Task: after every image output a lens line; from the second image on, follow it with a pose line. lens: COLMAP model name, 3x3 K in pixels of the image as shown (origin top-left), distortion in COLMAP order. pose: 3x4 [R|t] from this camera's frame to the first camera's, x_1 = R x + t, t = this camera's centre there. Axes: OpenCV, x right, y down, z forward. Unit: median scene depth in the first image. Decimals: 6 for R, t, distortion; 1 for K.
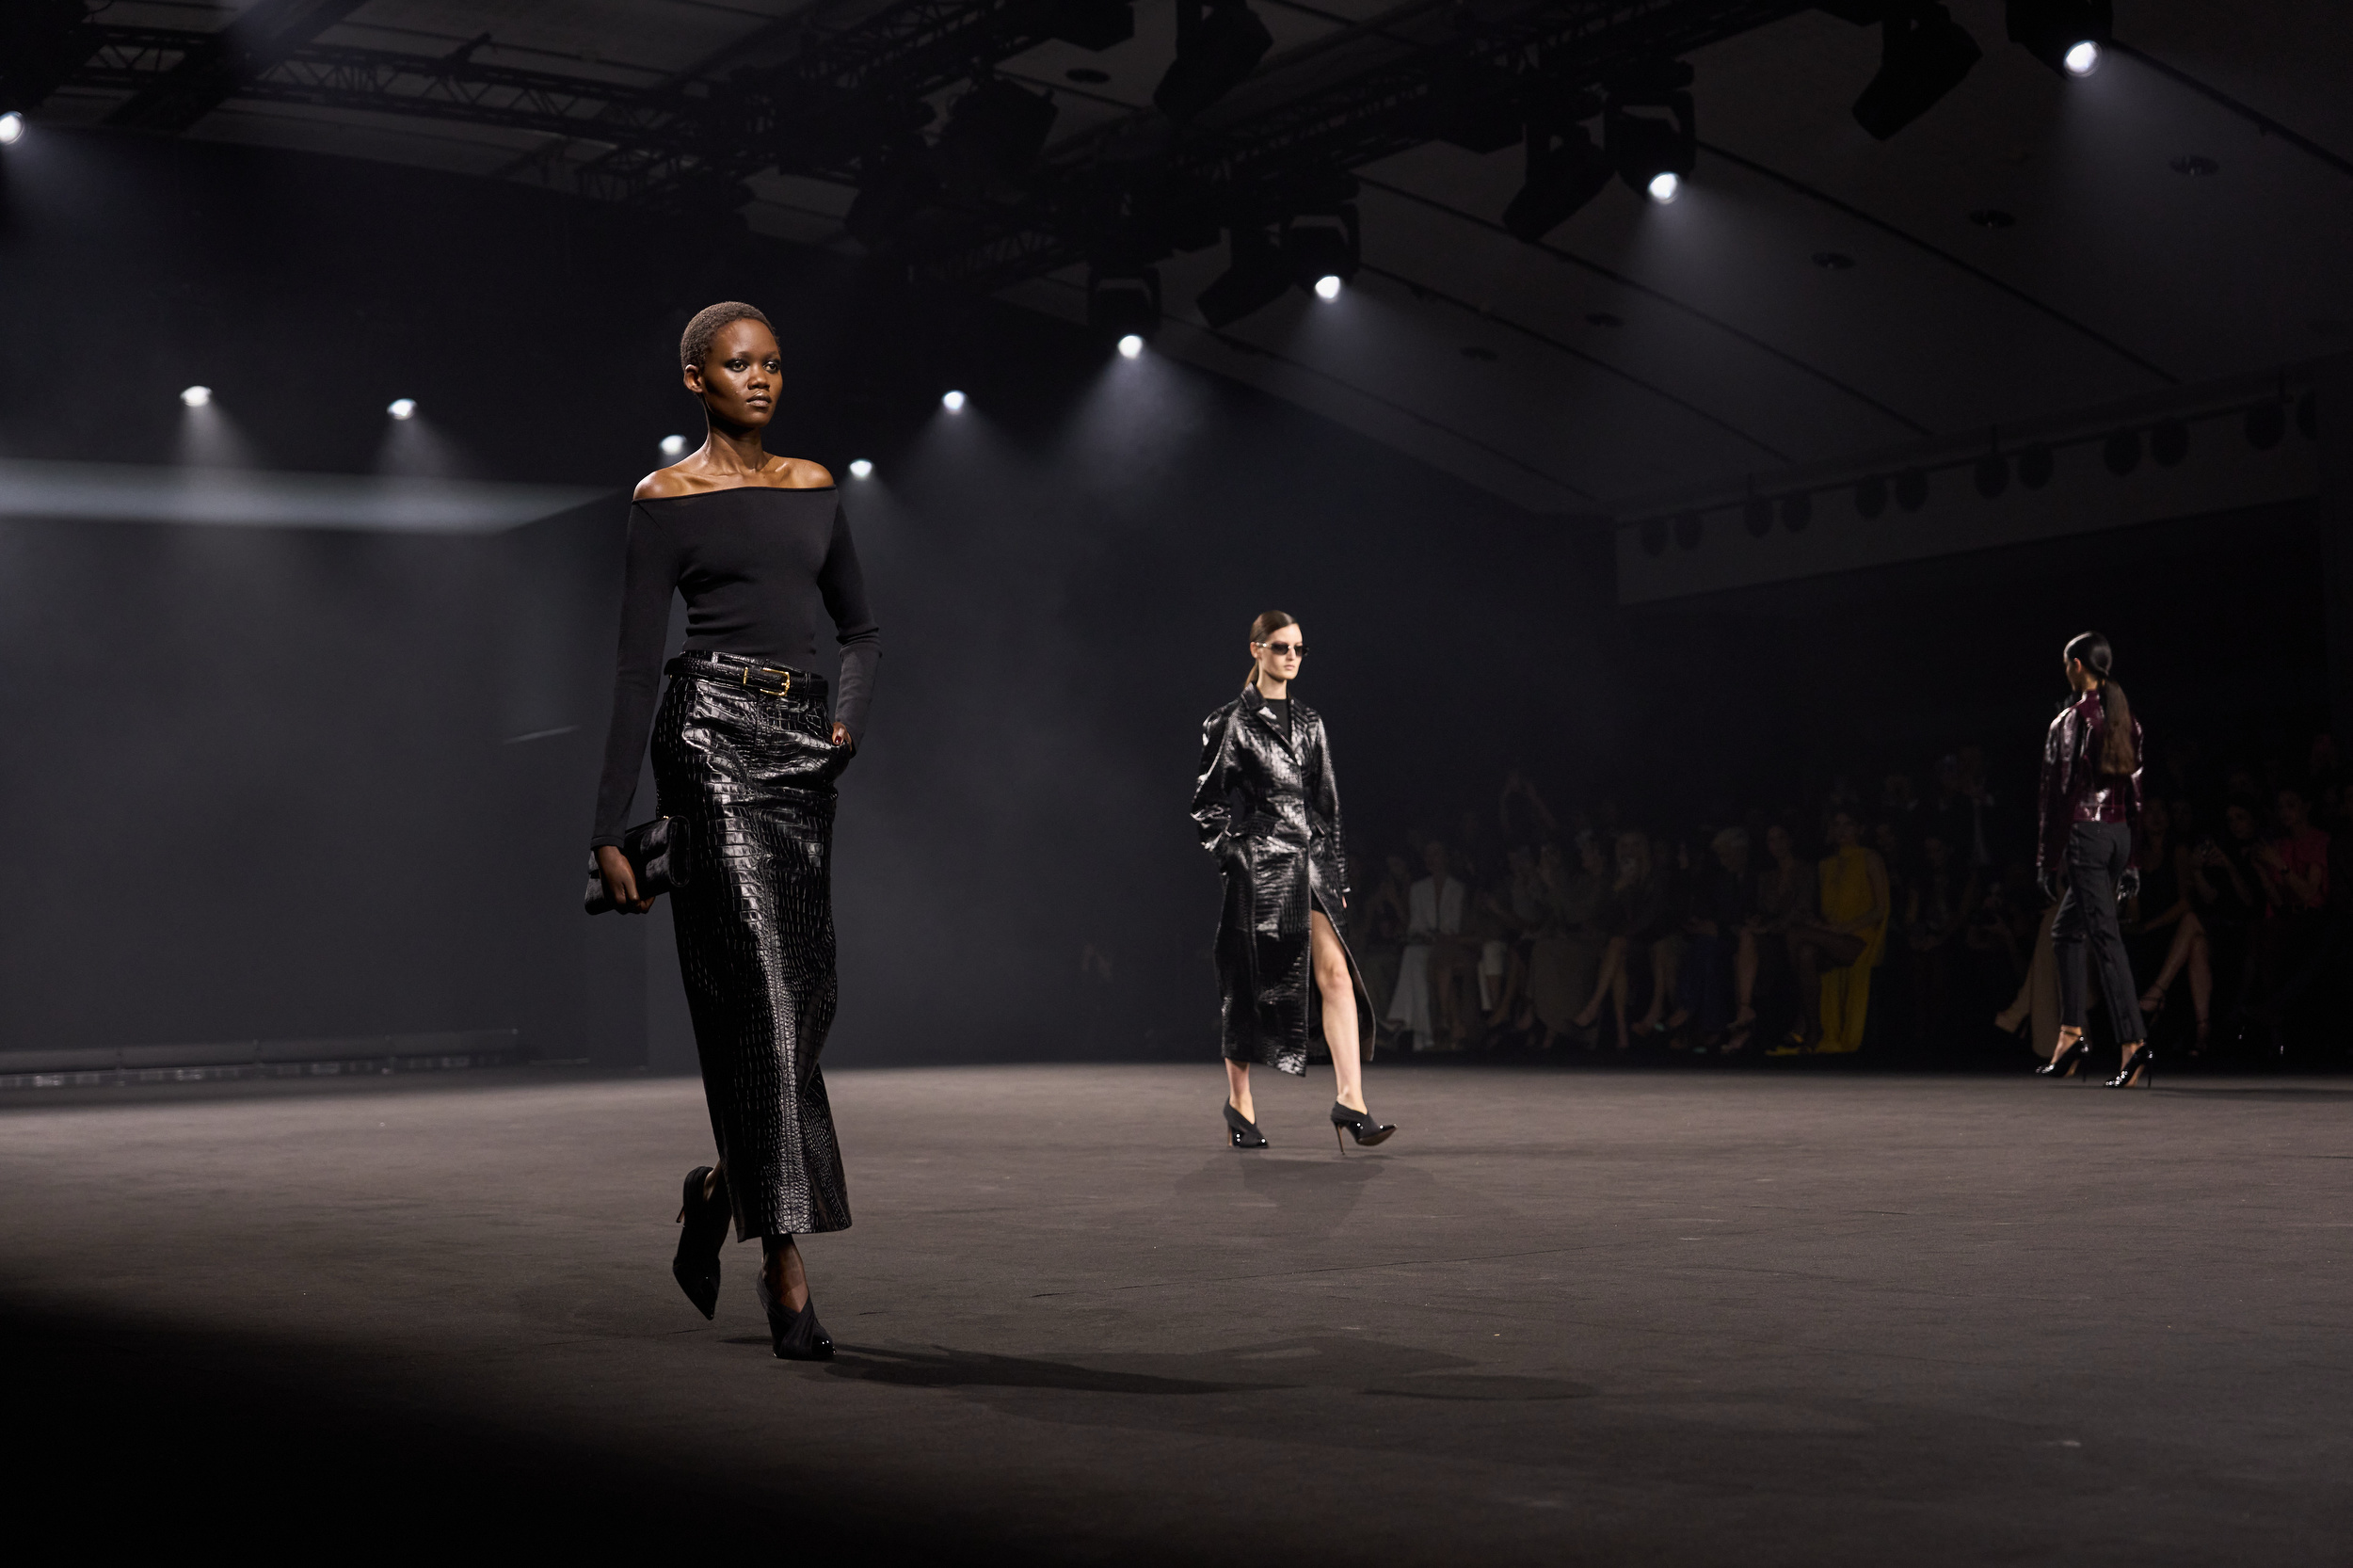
lens RADIAL K [[3723.9, 0, 1176.5], [0, 3723.9, 784.0], [0, 0, 1]] dist [-0.026913, -0.062828]
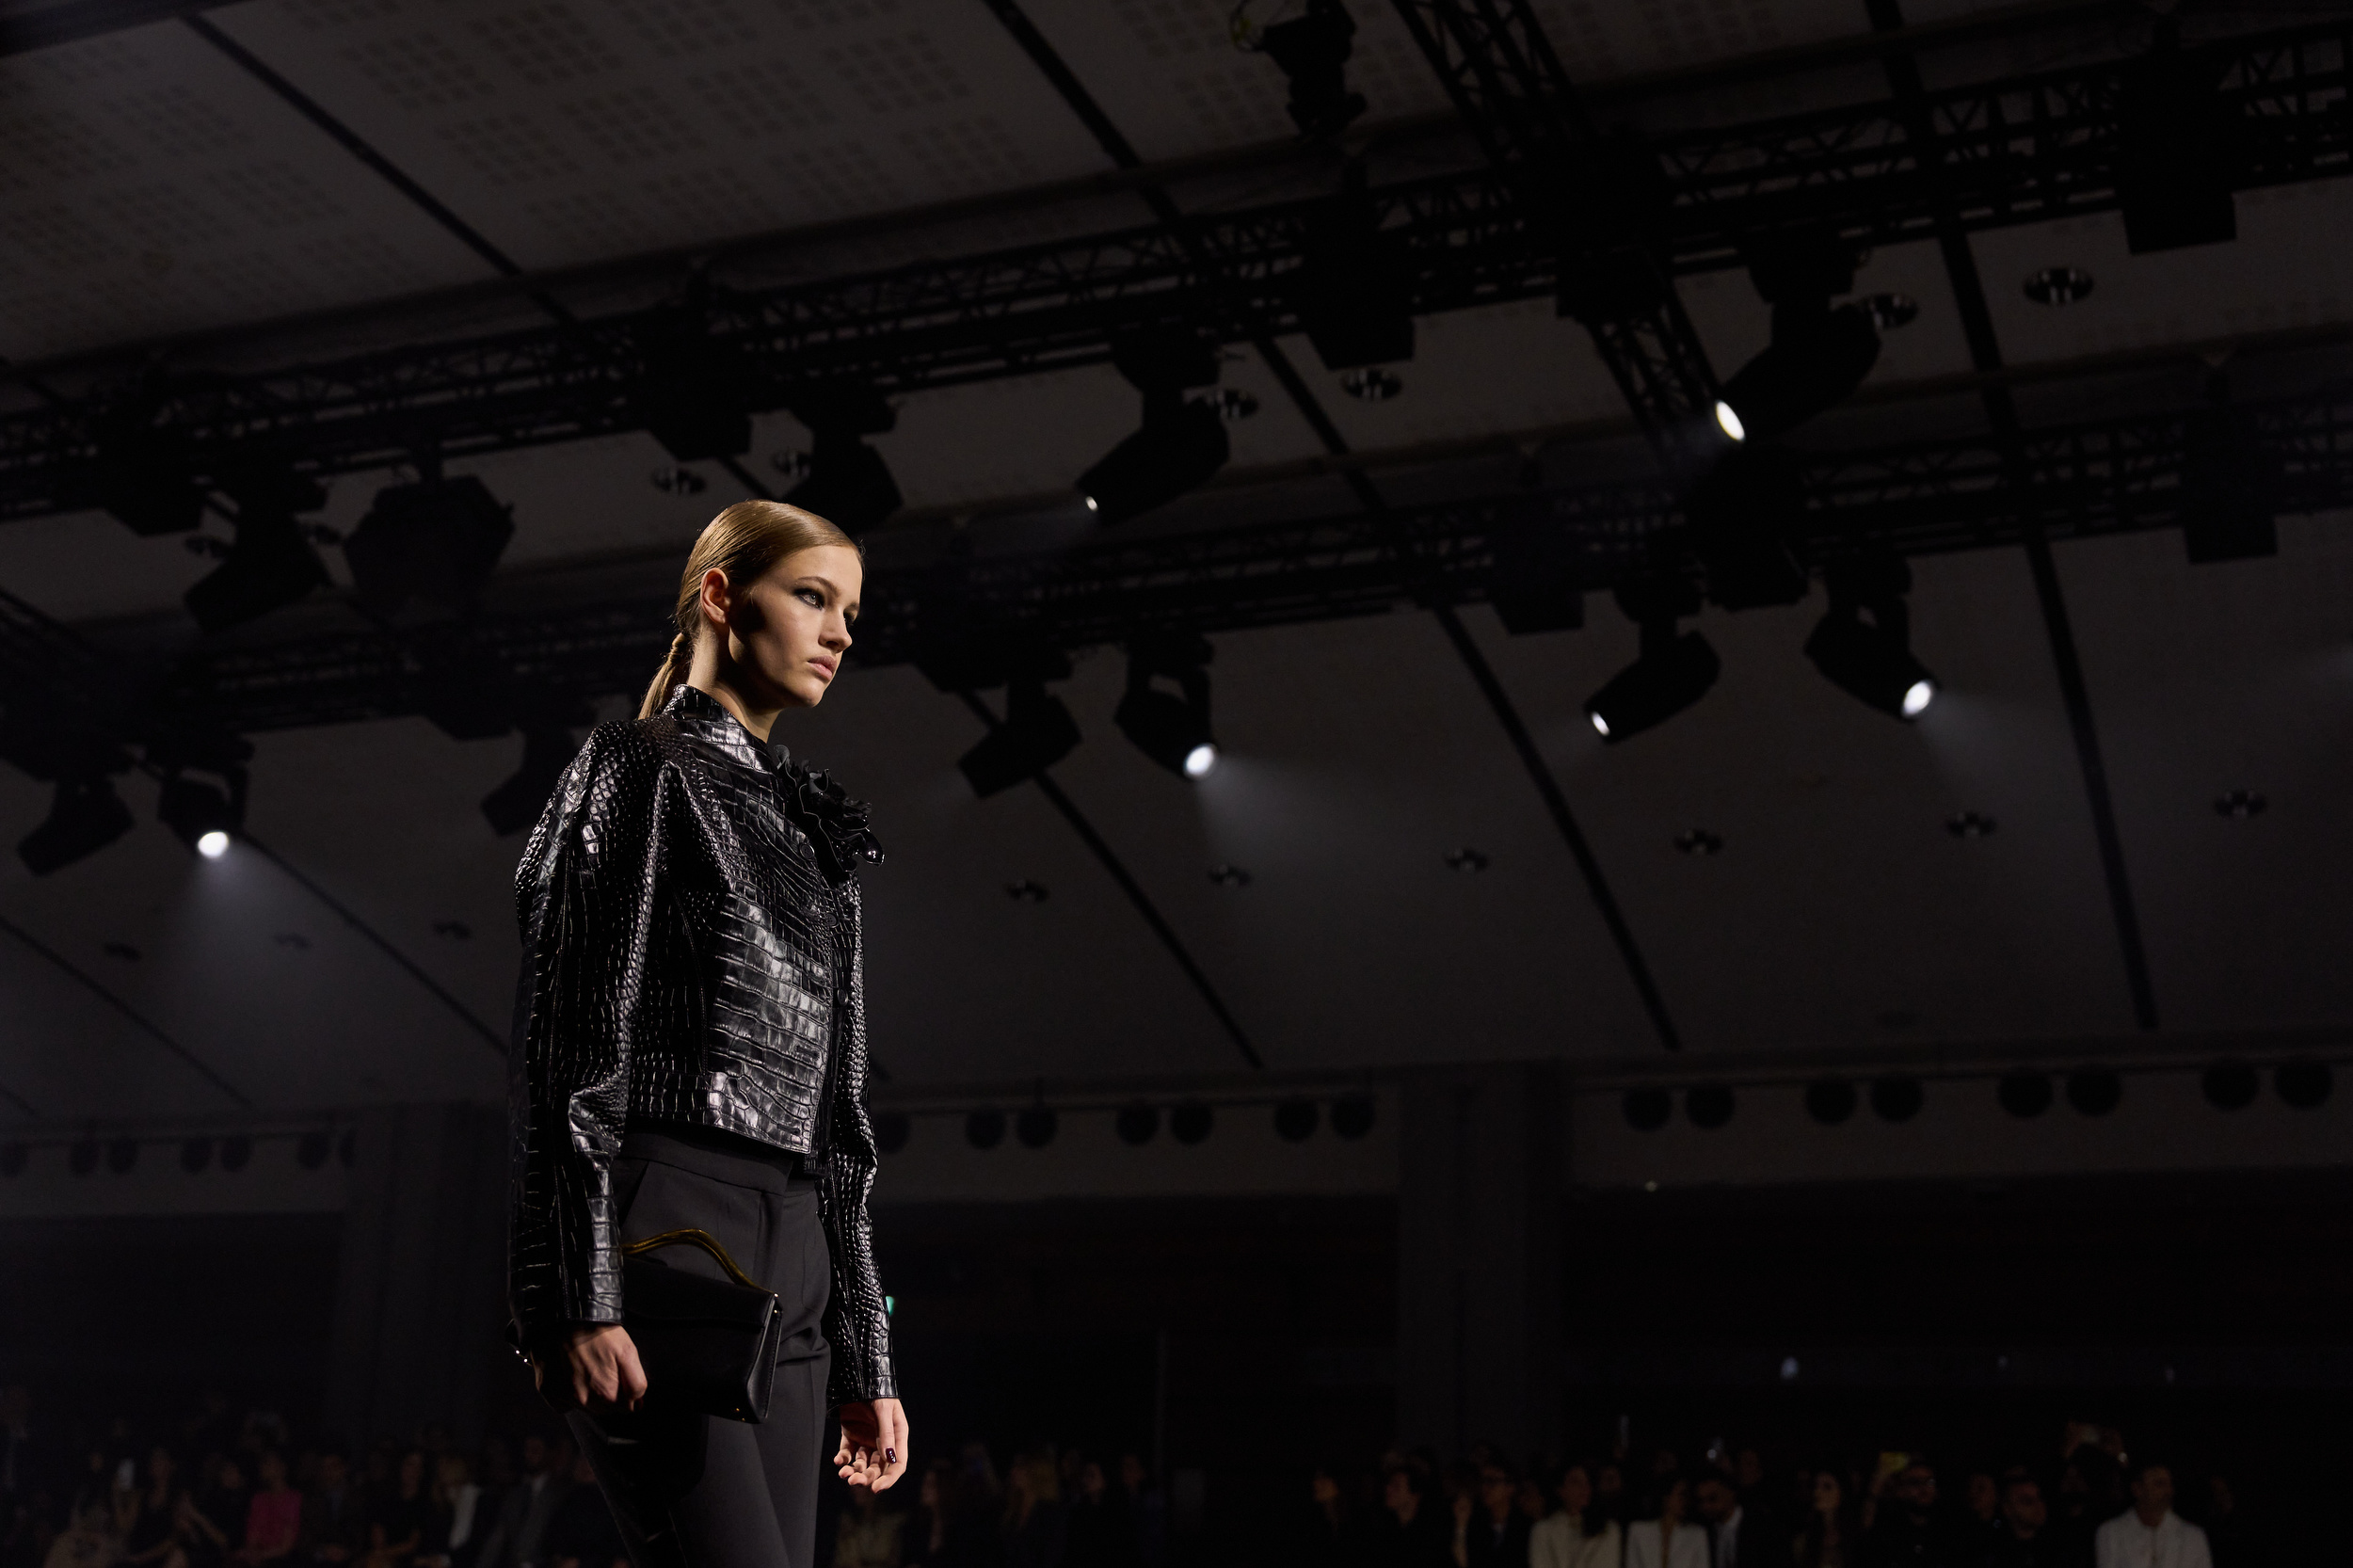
lens RADIAL K [[2851.7, 0, 1176.5], [0, 2851.7, 784.0], [0, 0, 1]] dist [-0.021262, -0.022579]
pose [[0.817546, 0.213467, 0.534837, -0.153420], [-0.087419, 0.963998, -0.251129, 0.016671], [-0.569190, 0.158554, 0.806774, 0.247744]]
